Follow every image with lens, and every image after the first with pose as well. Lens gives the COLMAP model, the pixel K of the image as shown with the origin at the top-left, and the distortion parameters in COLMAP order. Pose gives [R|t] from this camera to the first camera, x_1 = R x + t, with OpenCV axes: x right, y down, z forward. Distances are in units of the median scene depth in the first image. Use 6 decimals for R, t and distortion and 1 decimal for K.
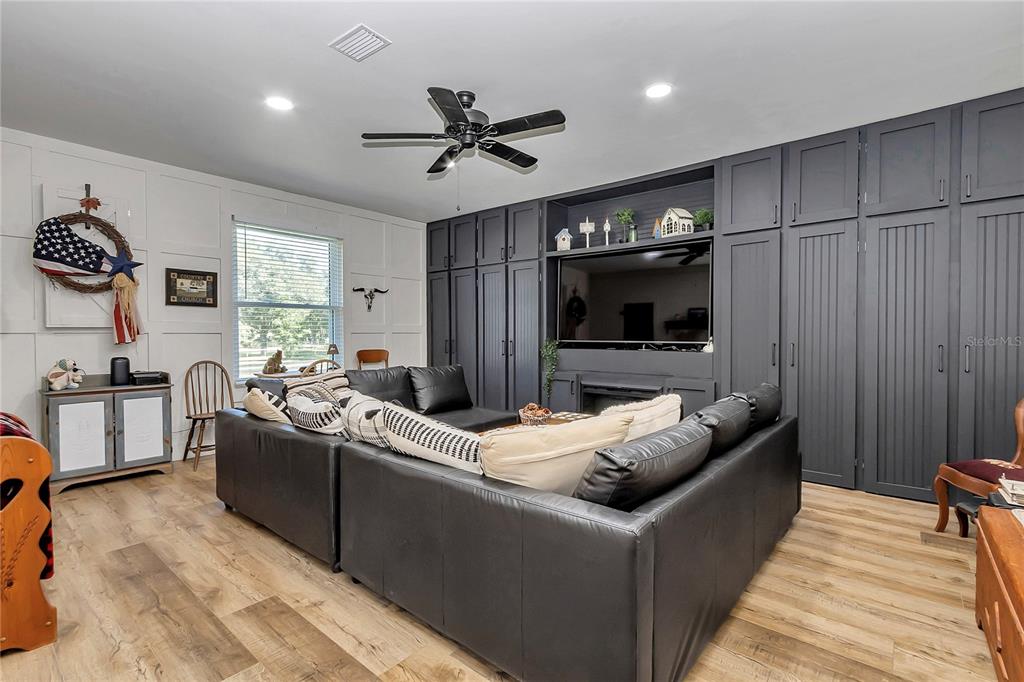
lens RADIAL K [[472.2, 0, 514.4], [0, 472.2, 347.5], [0, 0, 1]] dist [0.000286, 0.000057]
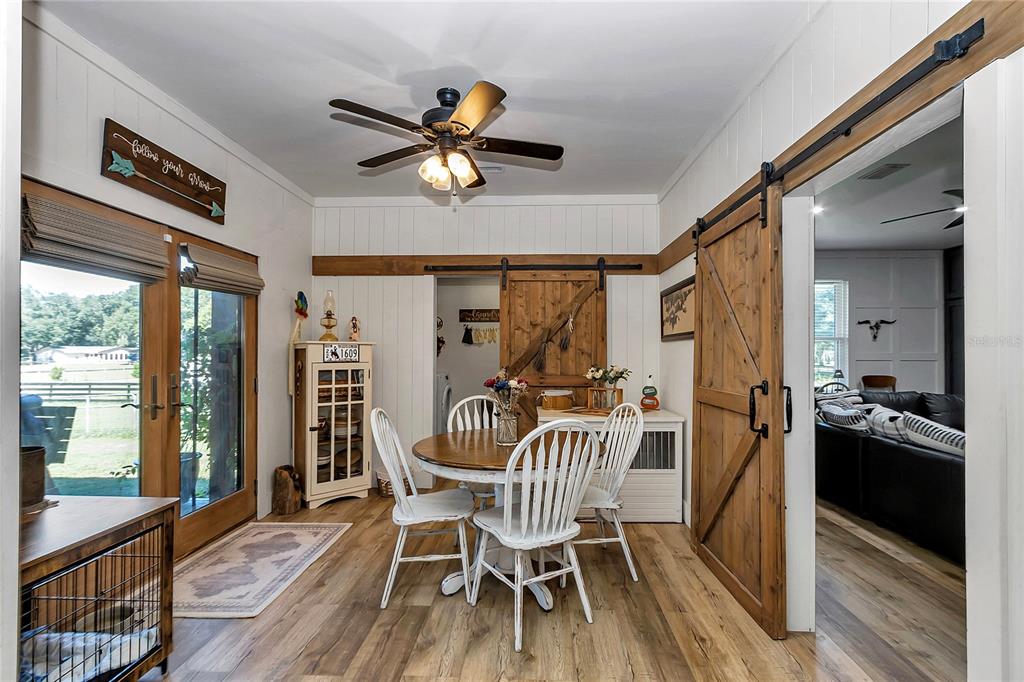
lens RADIAL K [[472.2, 0, 514.4], [0, 472.2, 347.5], [0, 0, 1]] dist [0.000286, 0.000057]
pose [[0.602512, -0.001893, -0.798108, 0.171317], [-0.031509, 0.999161, -0.026157, -0.013035], [0.797488, 0.040907, 0.601947, -0.857801]]
